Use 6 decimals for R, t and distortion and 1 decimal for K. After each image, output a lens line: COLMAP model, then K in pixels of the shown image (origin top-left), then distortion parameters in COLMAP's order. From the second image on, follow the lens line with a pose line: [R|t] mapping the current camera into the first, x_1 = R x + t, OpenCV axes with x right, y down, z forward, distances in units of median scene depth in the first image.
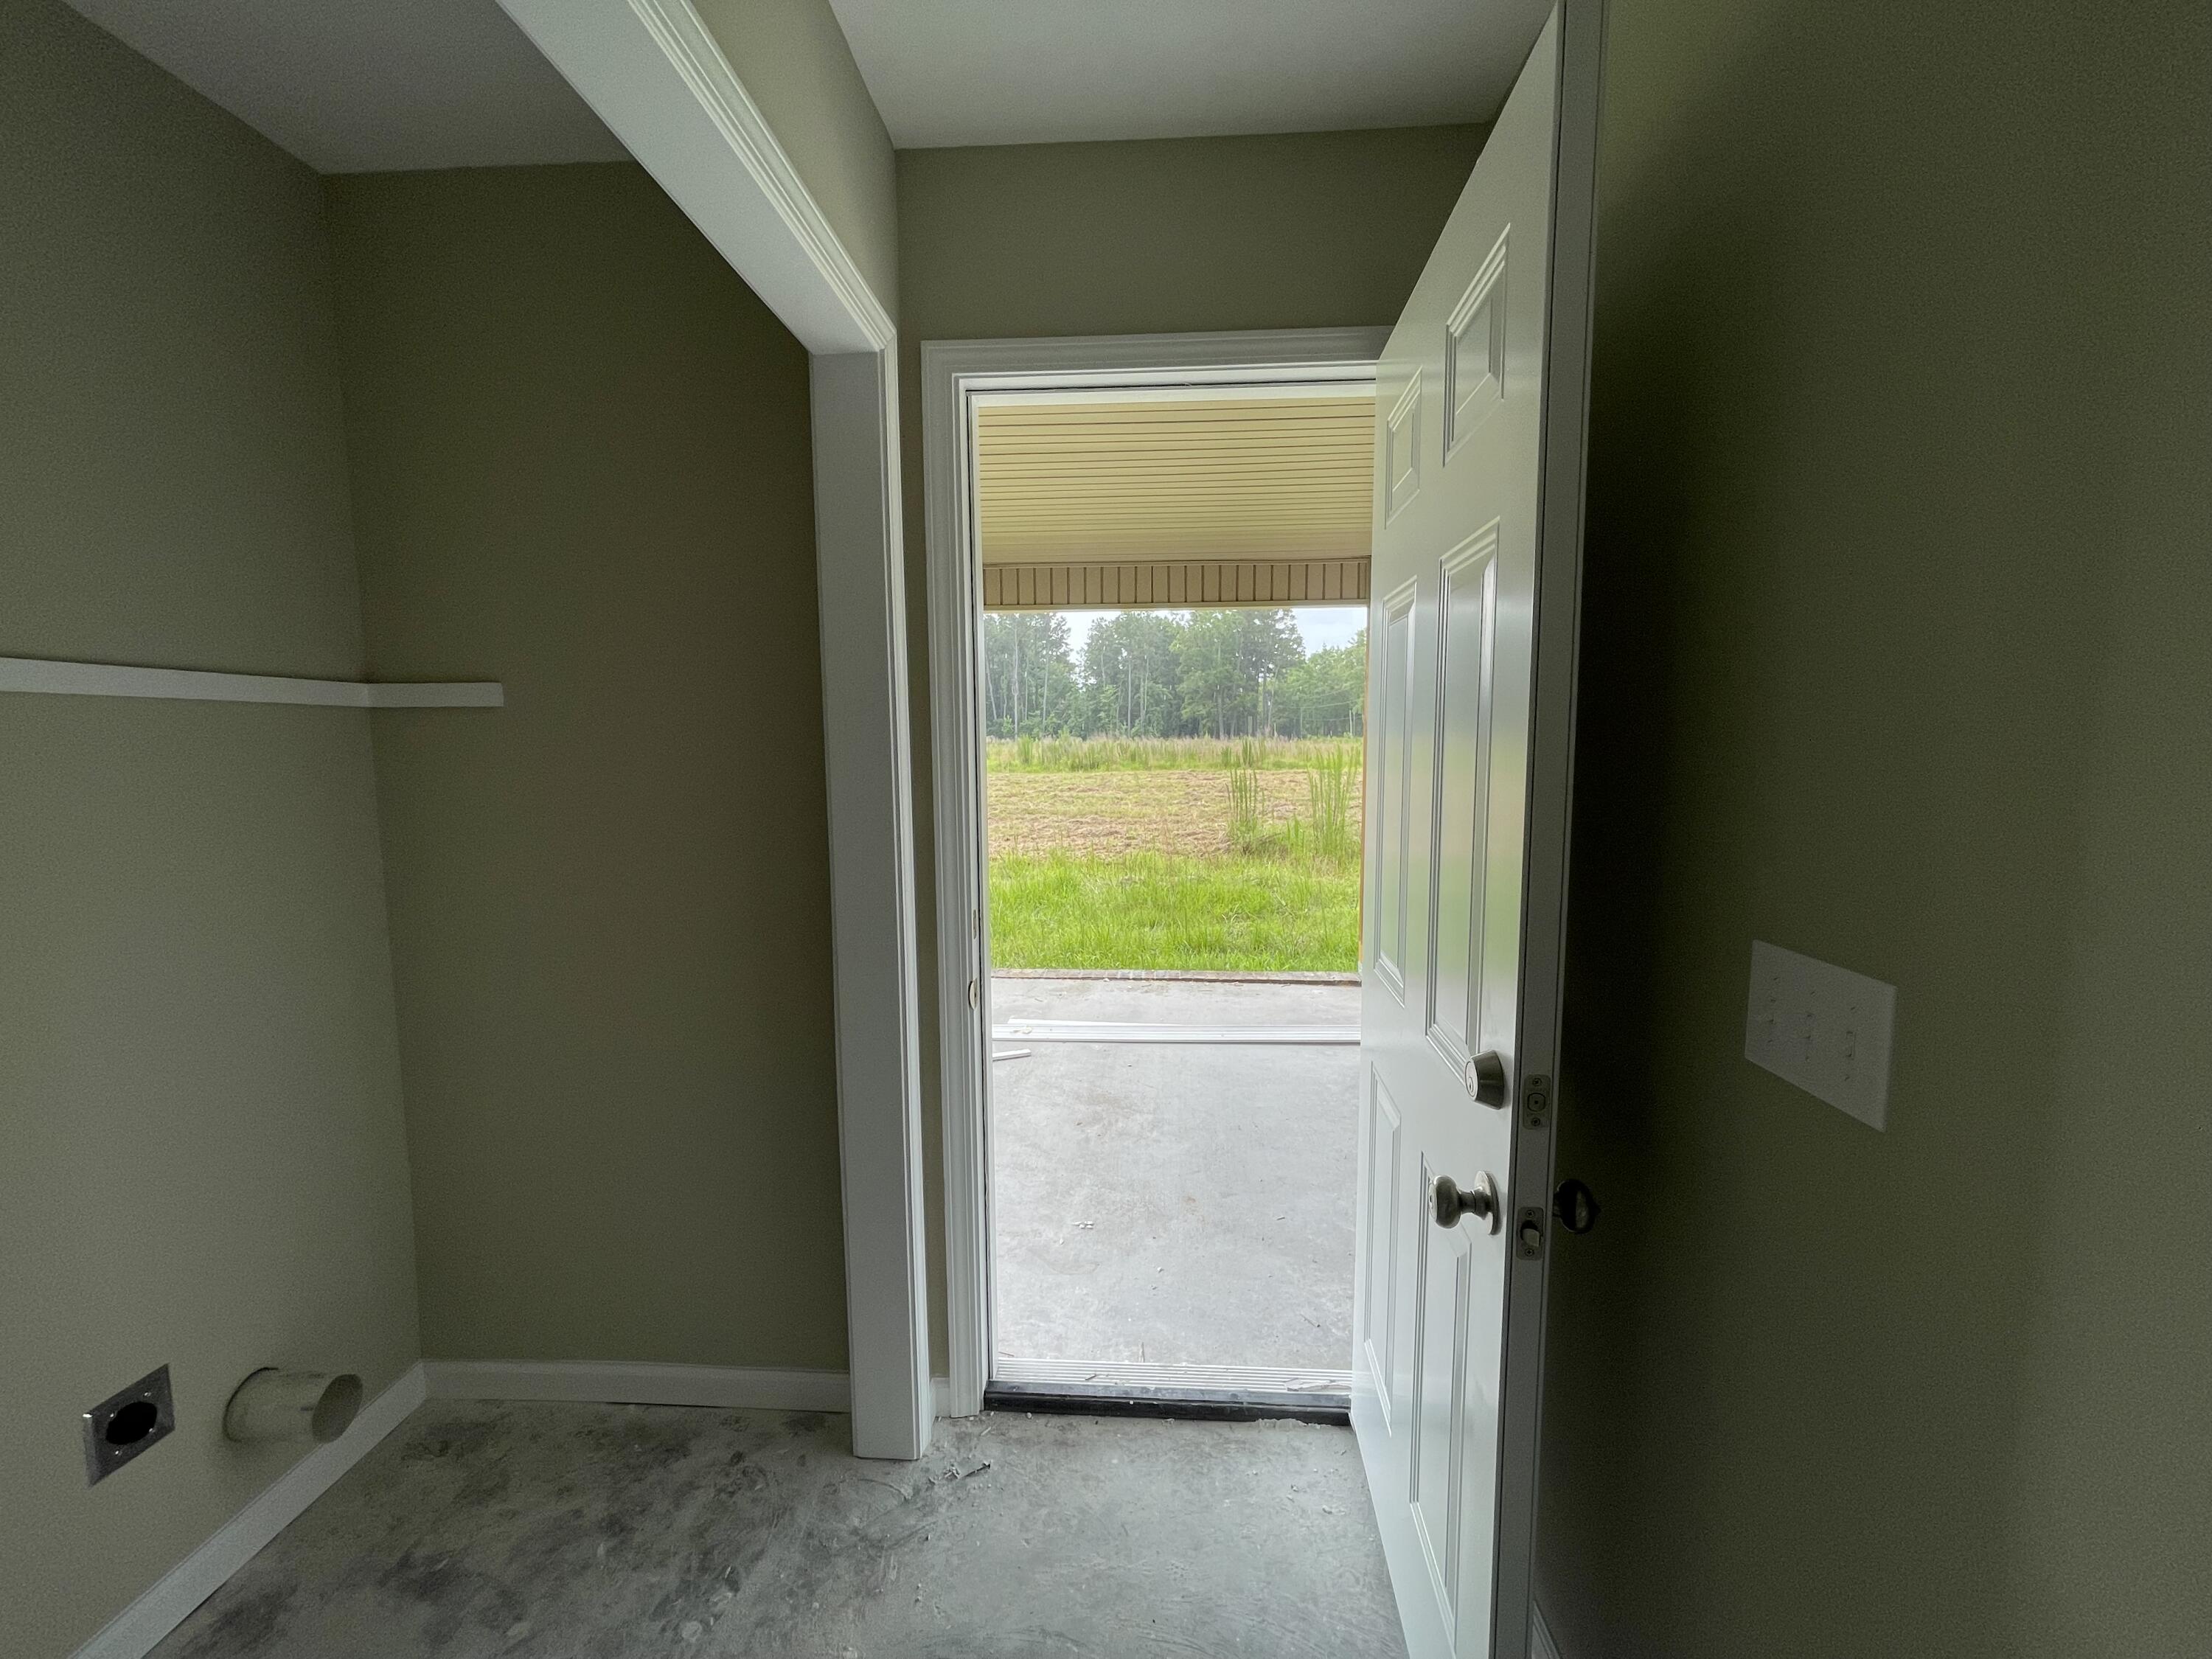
lens RADIAL K [[893.7, 0, 1100.3], [0, 893.7, 827.6], [0, 0, 1]] dist [-0.000675, -0.000059]
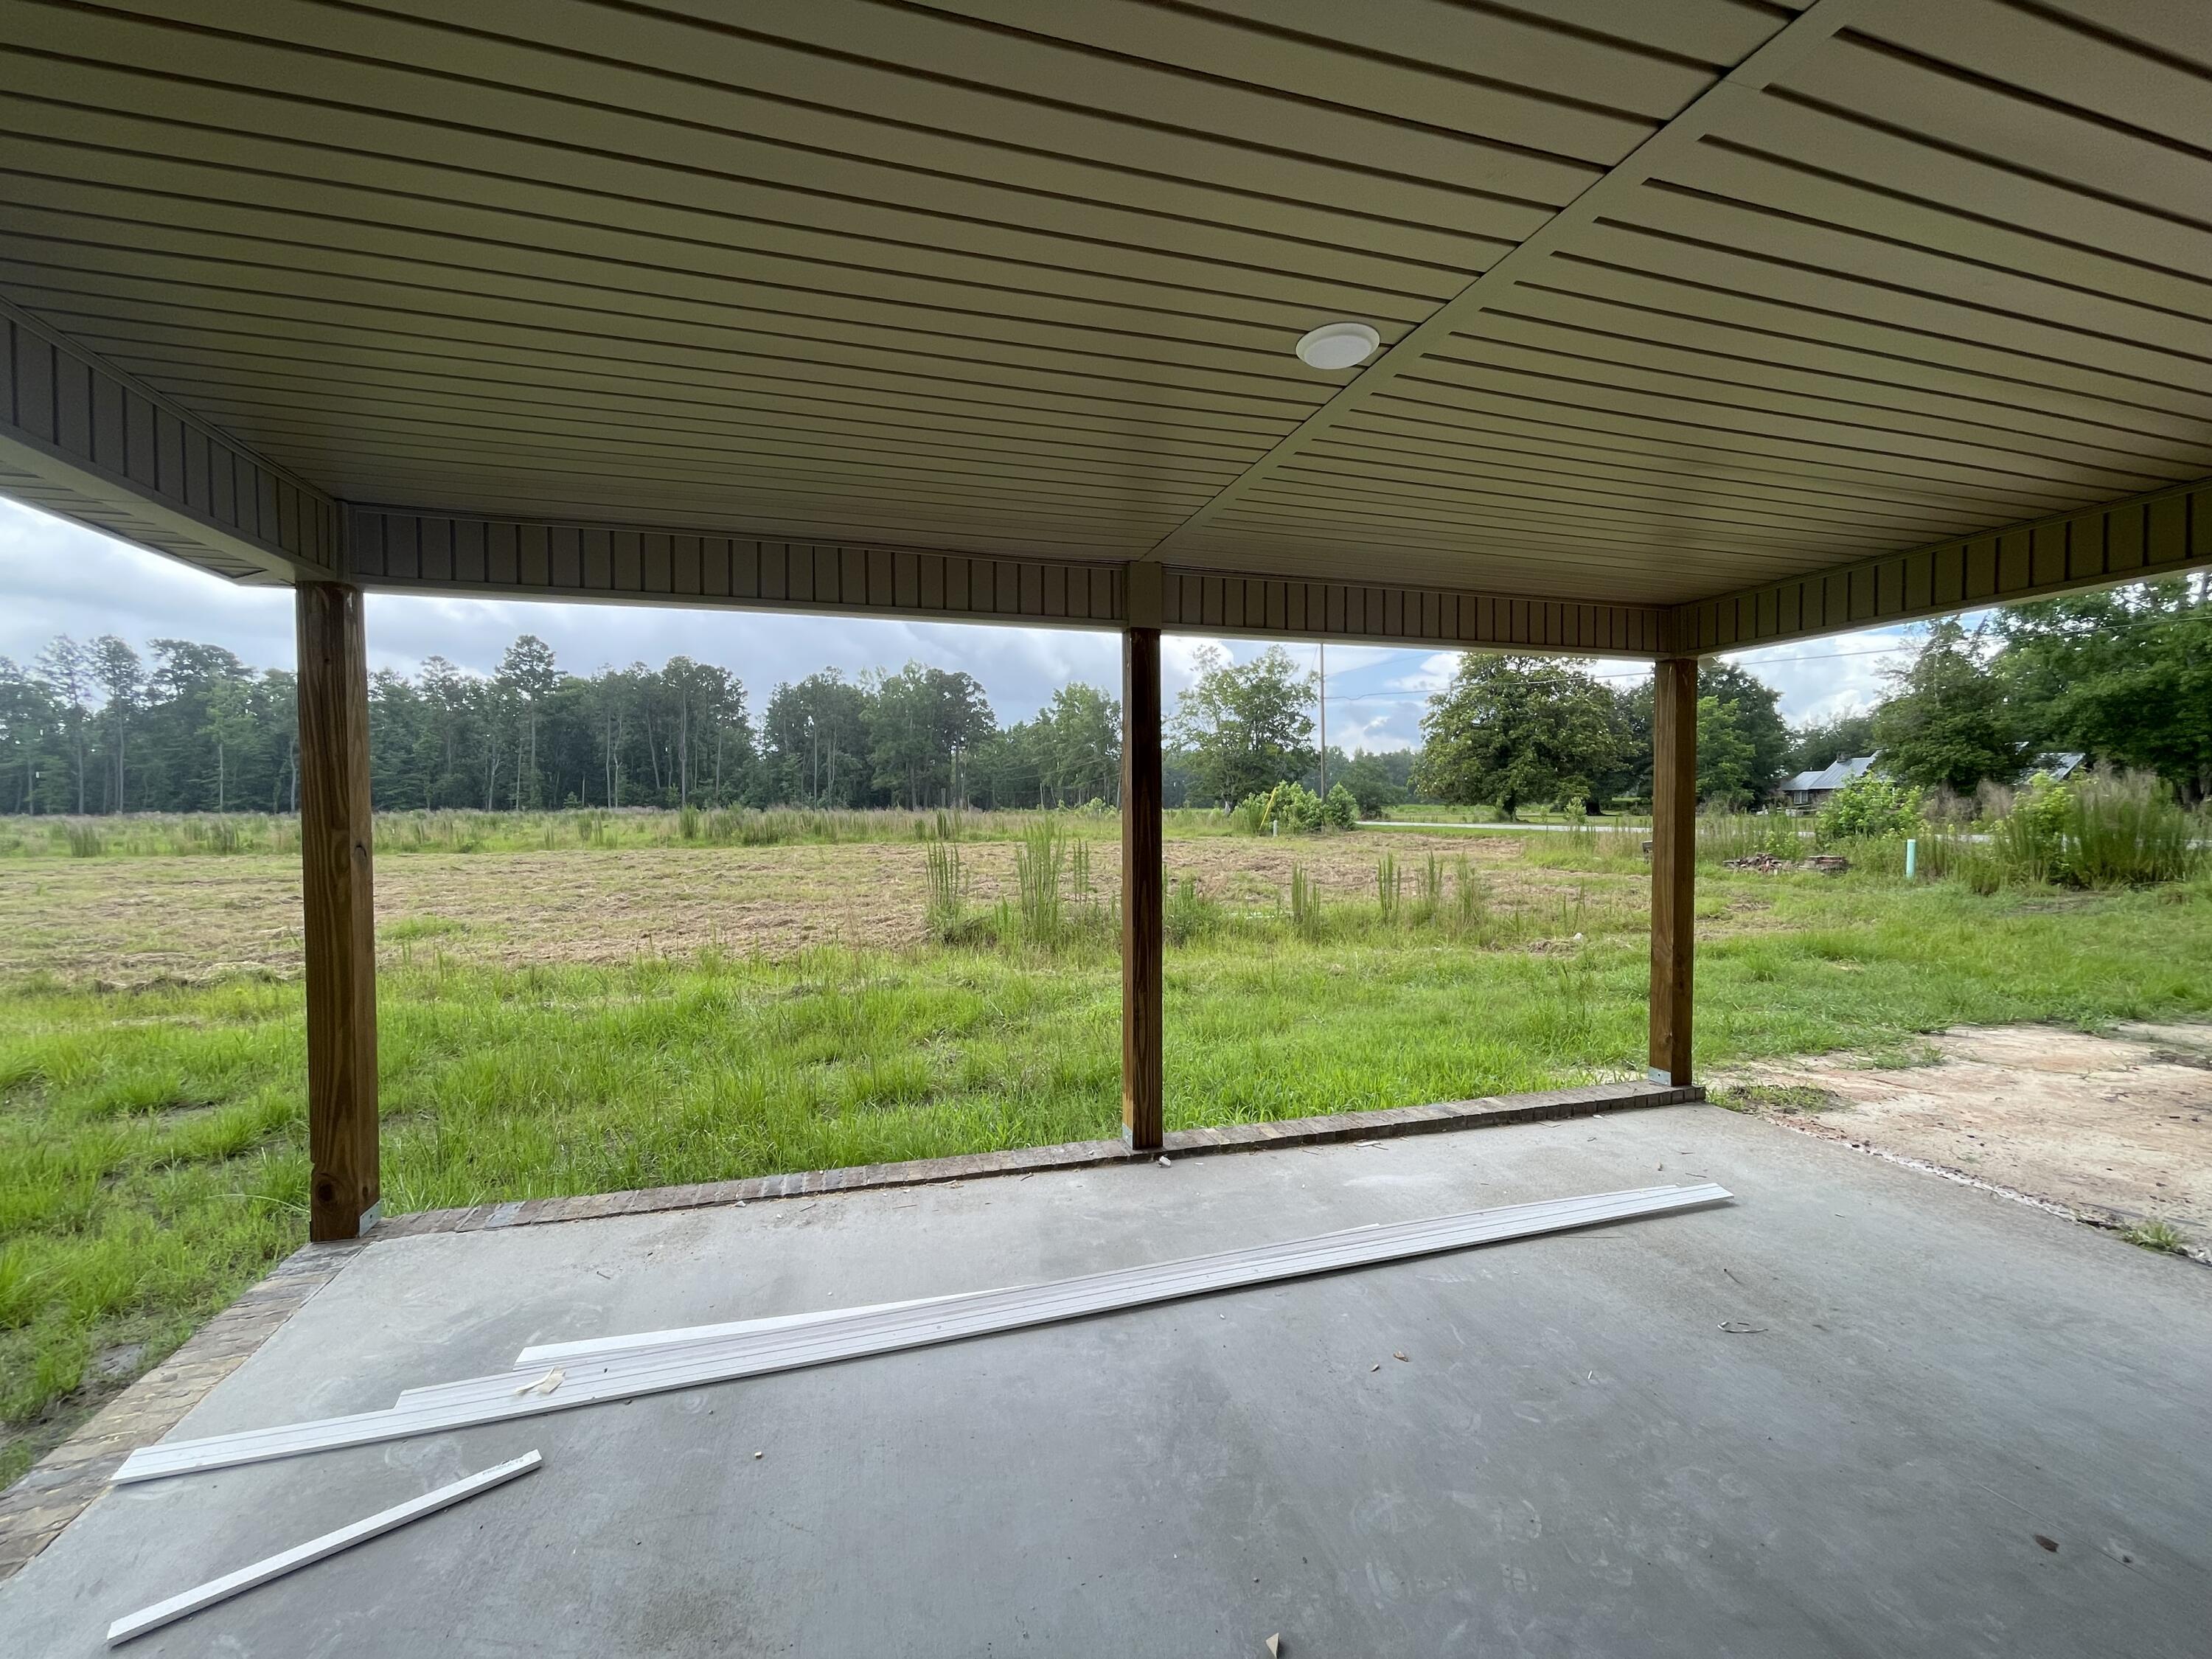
lens RADIAL K [[882.5, 0, 1106.0], [0, 882.5, 829.5], [0, 0, 1]] dist [0.001087, -0.000035]
pose [[0.939998, -0.003760, 0.341159, 0.021844], [0.030173, 0.996937, -0.072149, -0.019538], [-0.339843, 0.078114, 0.937233, 0.195752]]
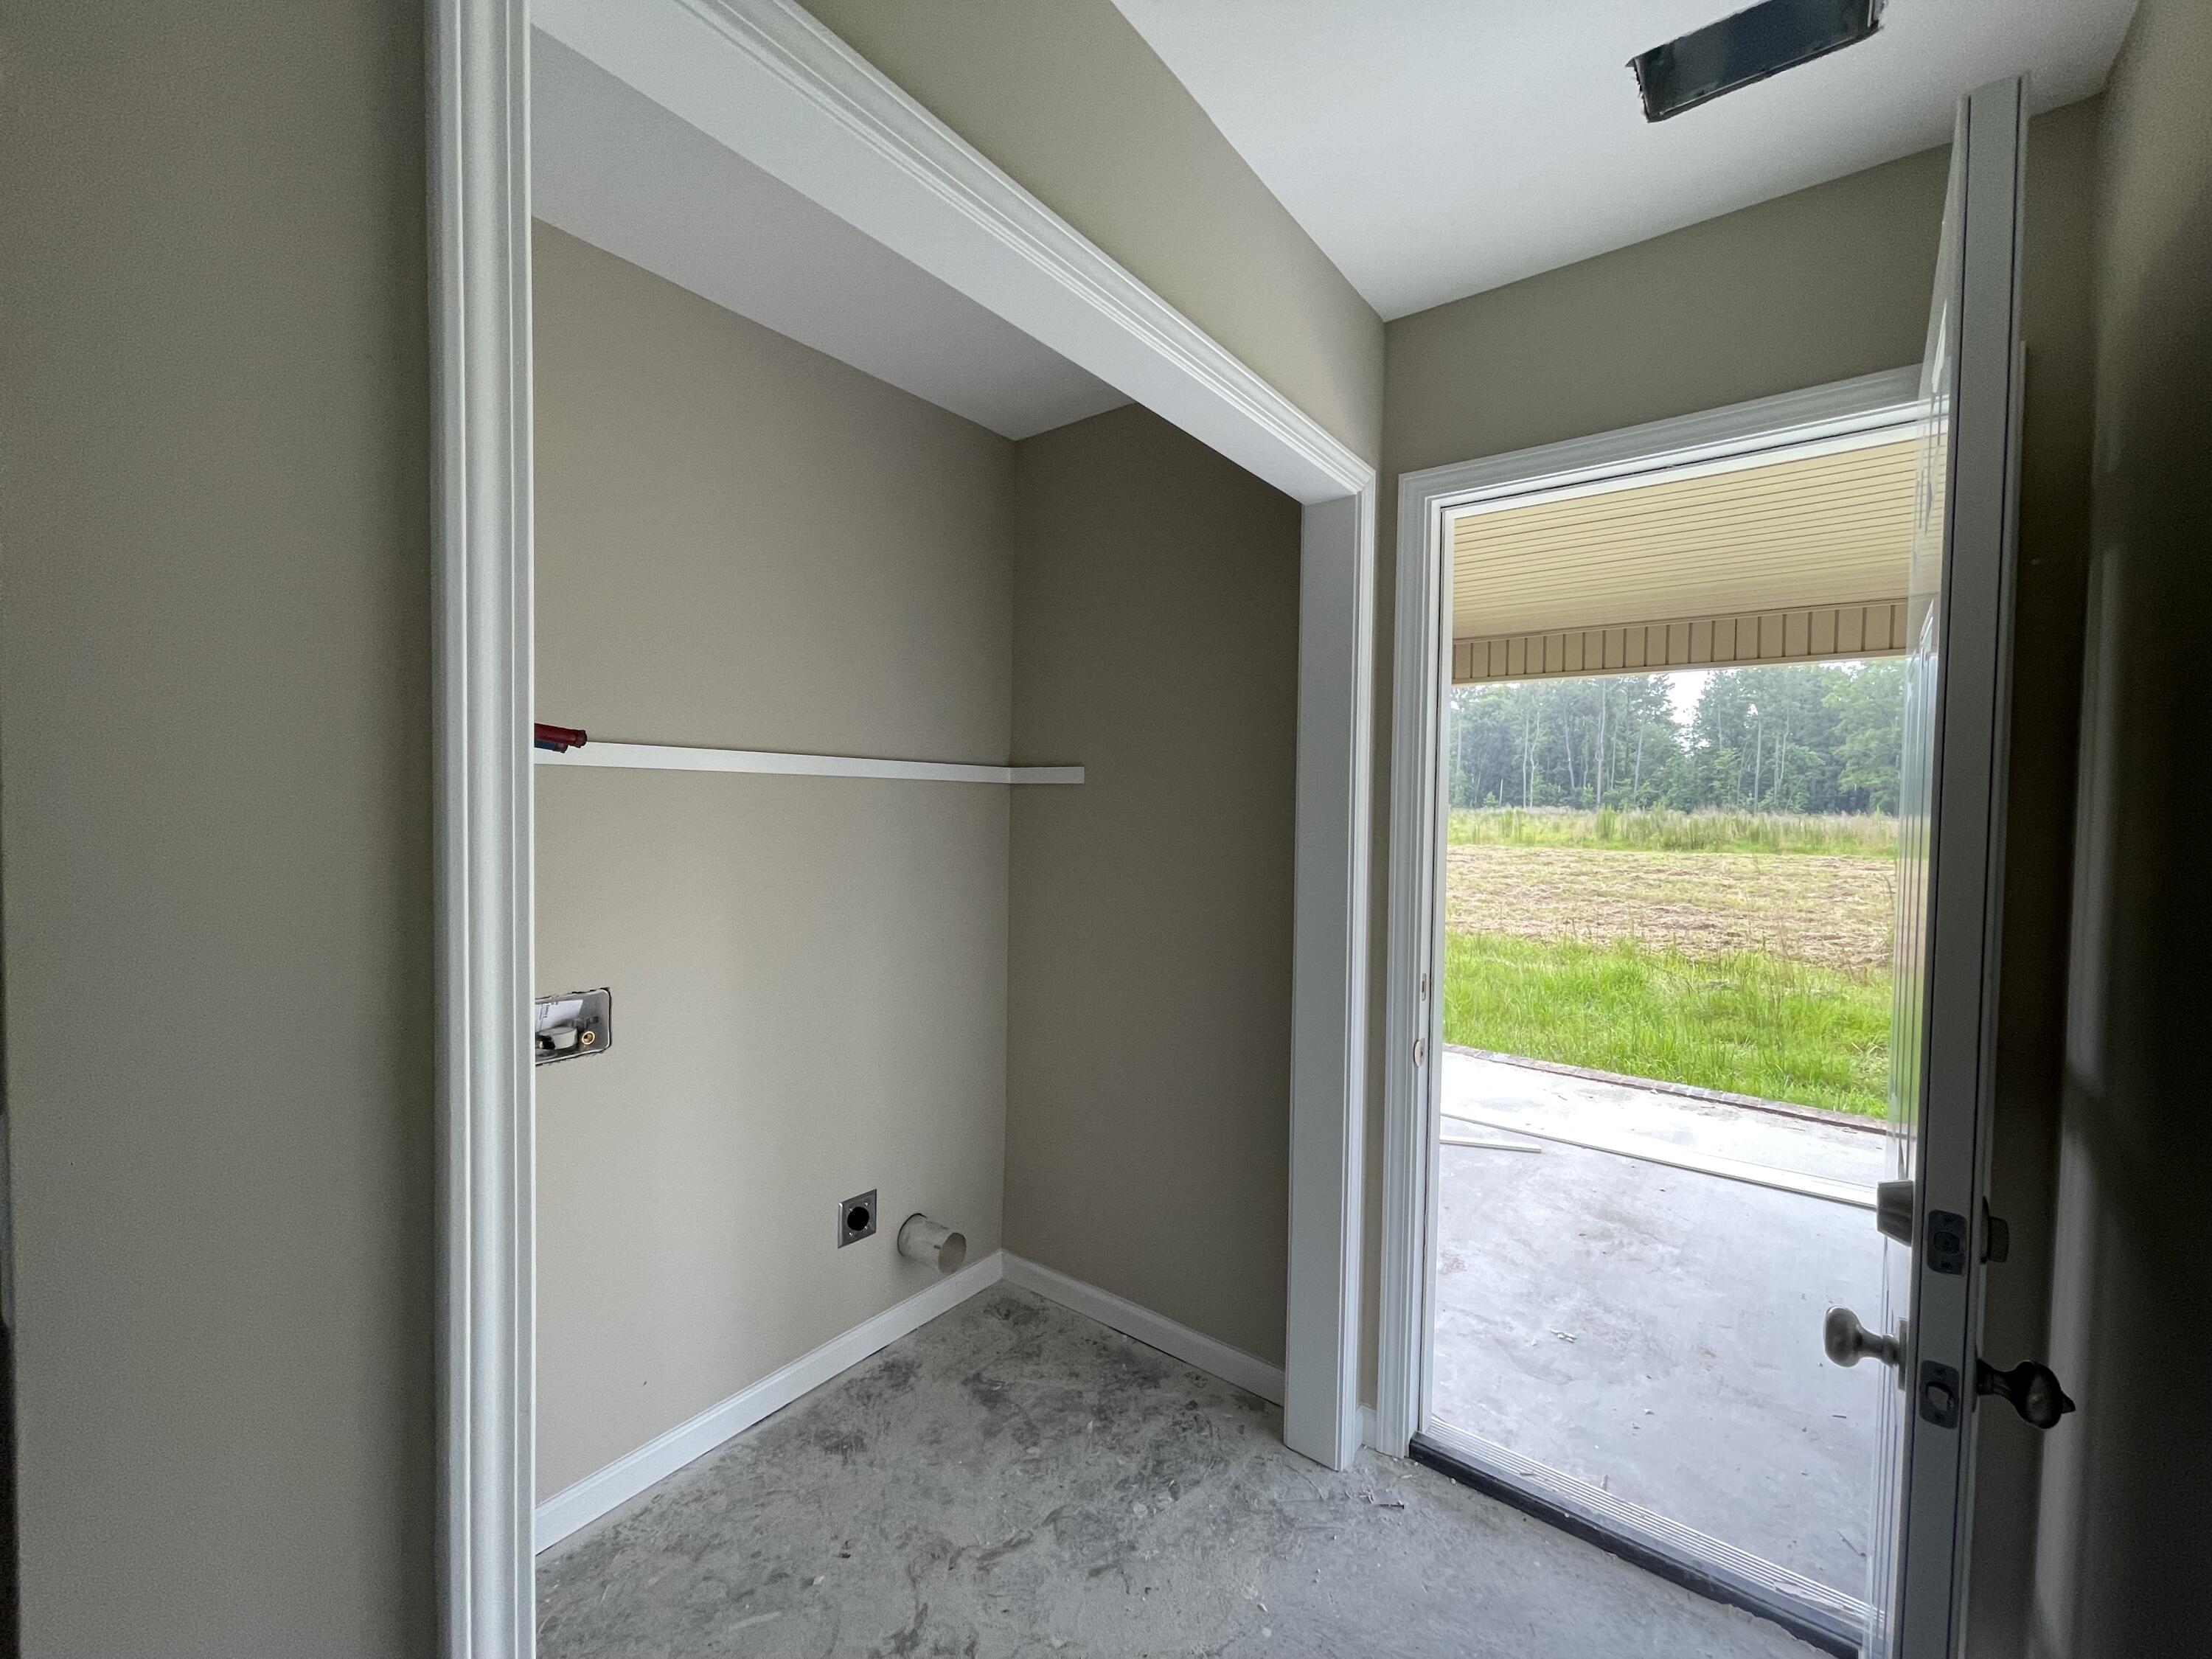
lens RADIAL K [[896.9, 0, 1101.0], [0, 896.9, 824.8], [0, 0, 1]] dist [-0.001991, 0.000565]
pose [[0.823747, 0.033343, -0.565977, 0.028755], [-0.077090, 0.995585, -0.053549, 0.000284], [0.561693, 0.087742, 0.822680, -0.025501]]
